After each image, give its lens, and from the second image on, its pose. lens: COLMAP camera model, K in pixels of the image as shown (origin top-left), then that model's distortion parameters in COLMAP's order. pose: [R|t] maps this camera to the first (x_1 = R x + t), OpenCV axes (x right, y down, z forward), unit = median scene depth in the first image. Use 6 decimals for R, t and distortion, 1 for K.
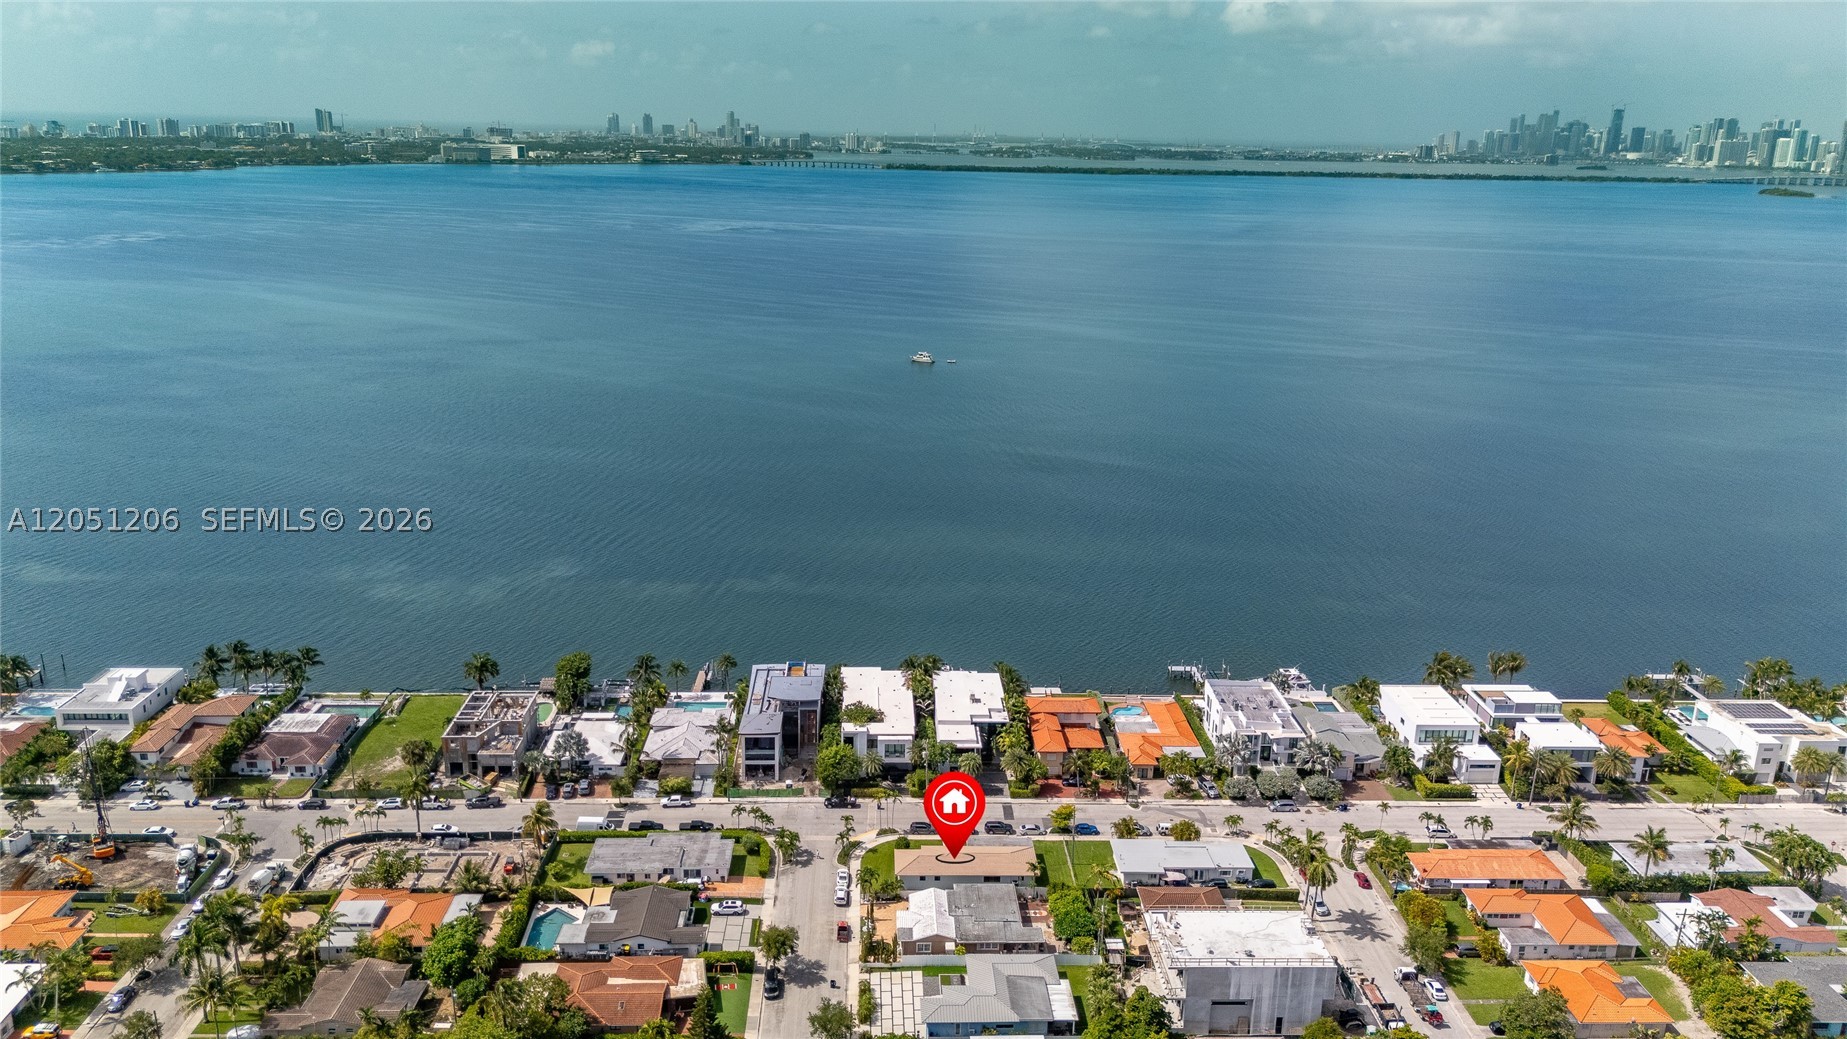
lens RADIAL K [[1352.1, 0, 922.8], [0, 1352.1, 513.4], [0, 0, 1]] dist [0.066376, -0.072553]
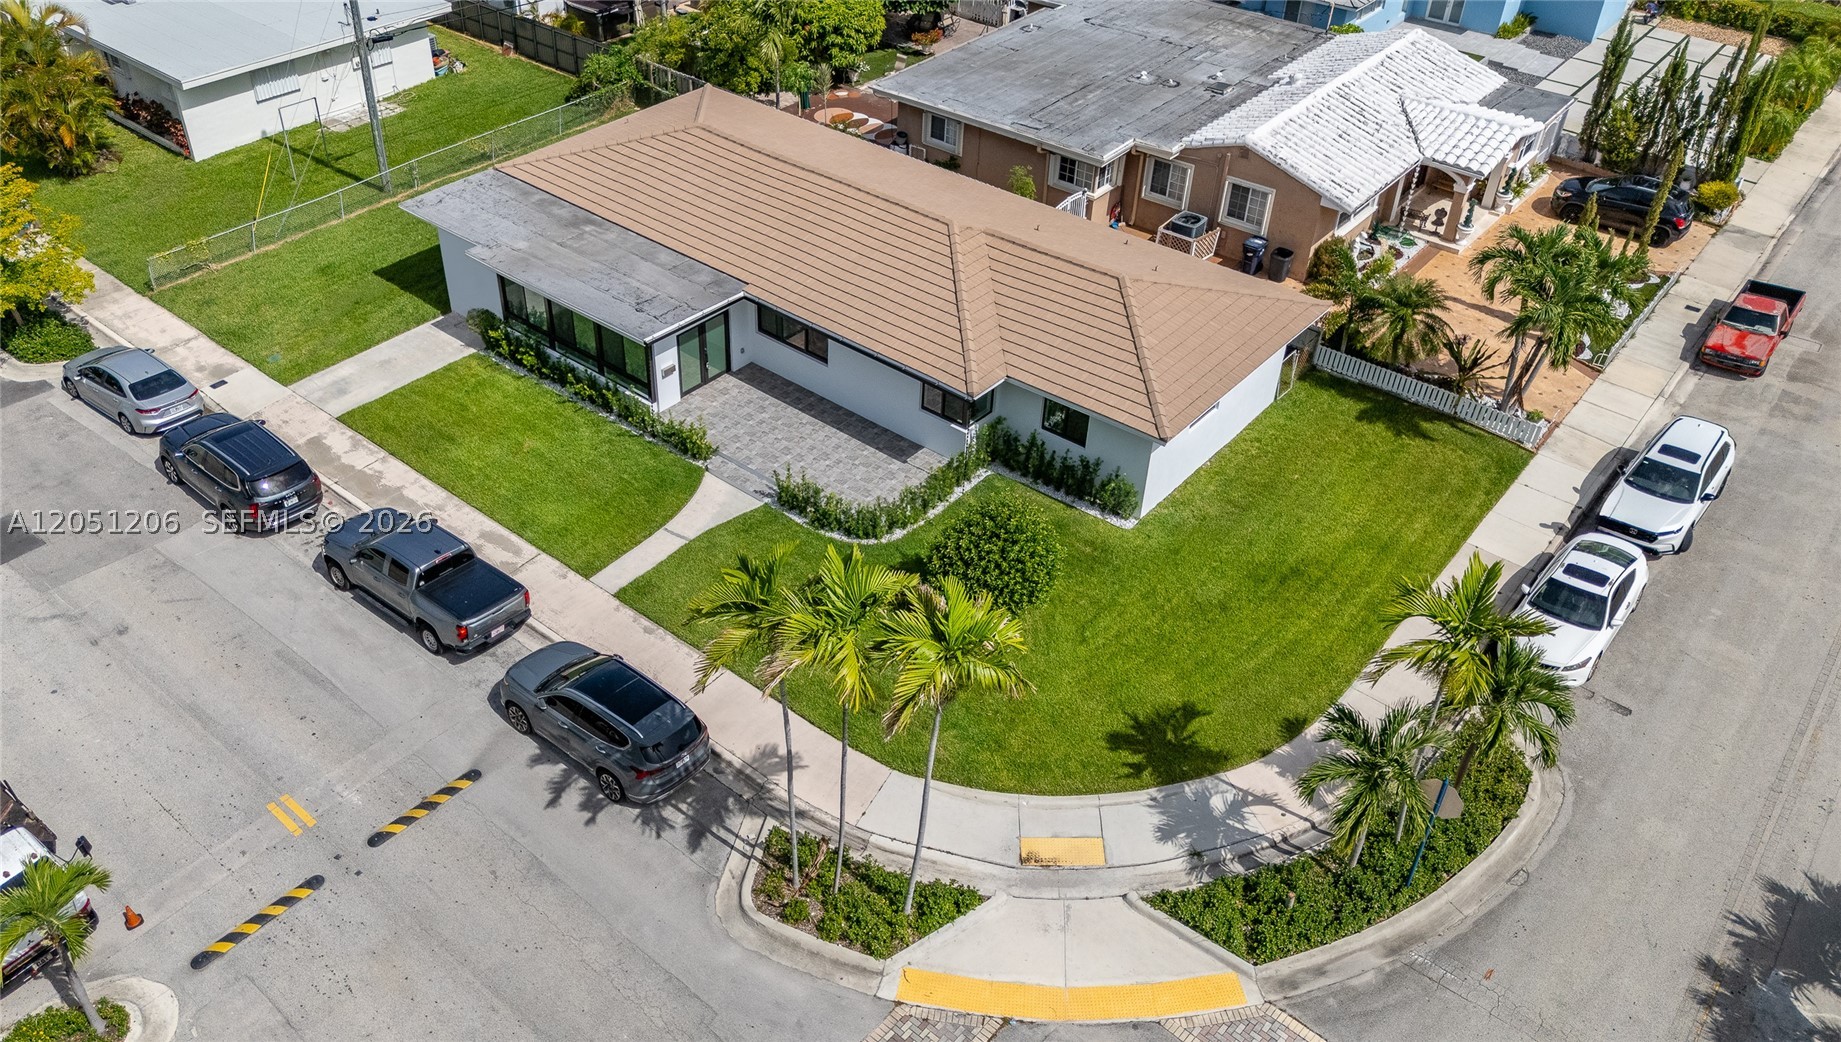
lens RADIAL K [[1397.4, 0, 920.5], [0, 1397.4, 521.0], [0, 0, 1]] dist [0.035415, -0.009452]
pose [[-0.741425, -0.427804, 0.516984, -0.066444], [0.166489, 0.629063, 0.759317, 0.126503], [-0.650054, 0.649049, -0.395178, 0.933881]]
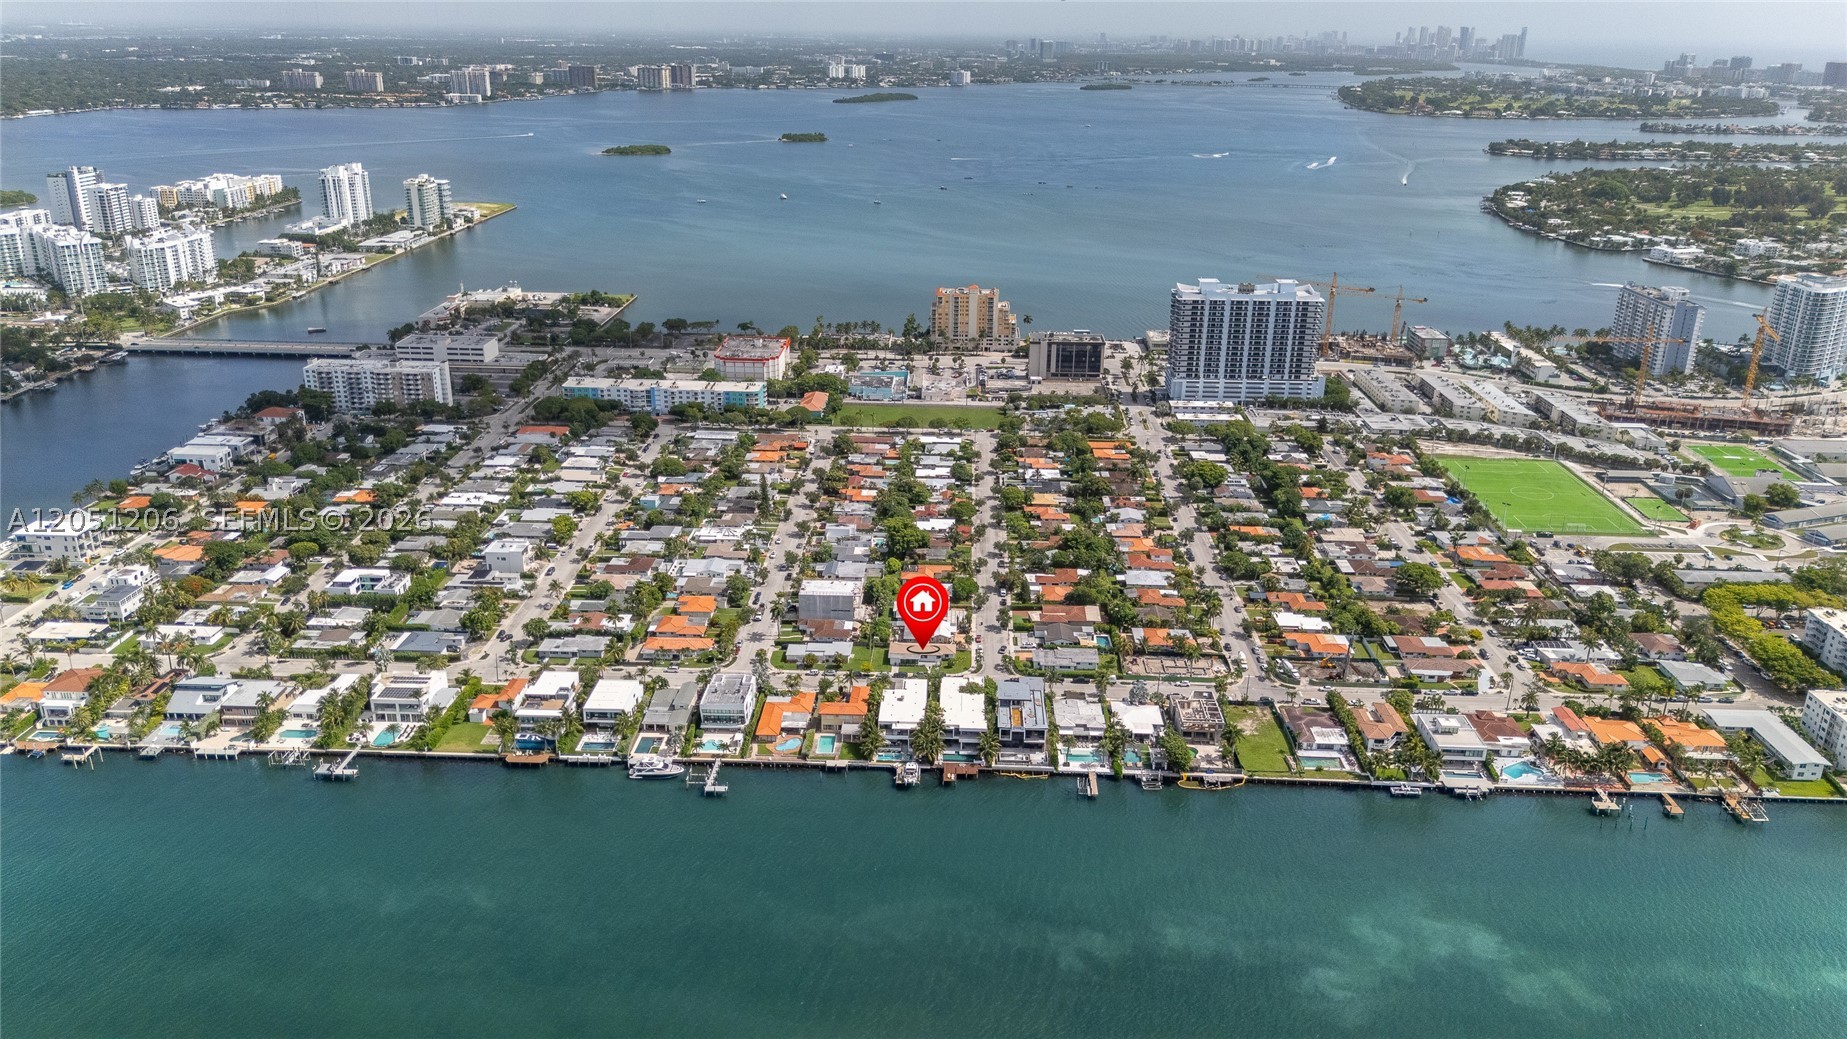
lens RADIAL K [[1352.1, 0, 922.8], [0, 1352.1, 513.4], [0, 0, 1]] dist [0.066376, -0.072553]
pose [[-0.996721, -0.052525, 0.061549, -0.076196], [-0.006680, 0.811483, 0.584338, -1.004812], [-0.080638, 0.582011, -0.809173, 2.239708]]
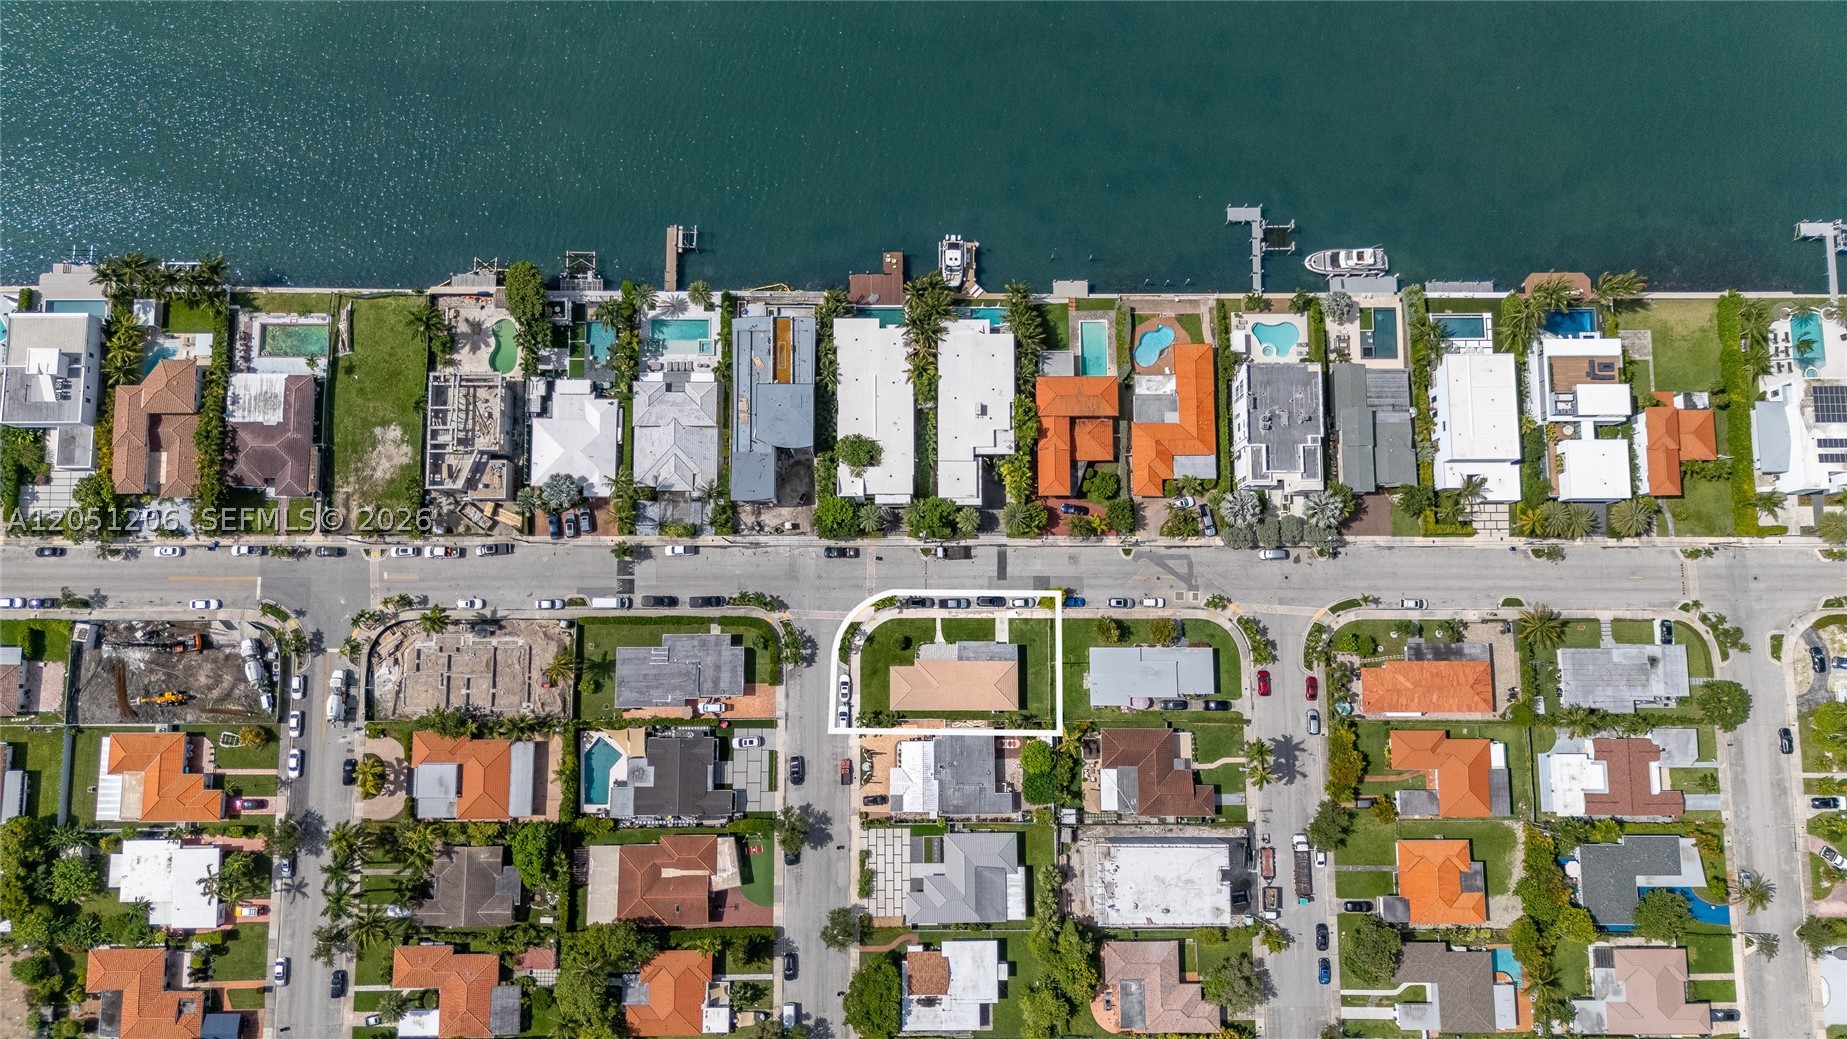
lens RADIAL K [[1352.1, 0, 922.8], [0, 1352.1, 513.4], [0, 0, 1]] dist [0.066376, -0.072553]
pose [[0.999495, 0.030440, -0.009066, 0.010342], [-0.003966, 0.402821, 0.915270, -0.698993], [0.031513, -0.914772, 0.402739, 0.585755]]
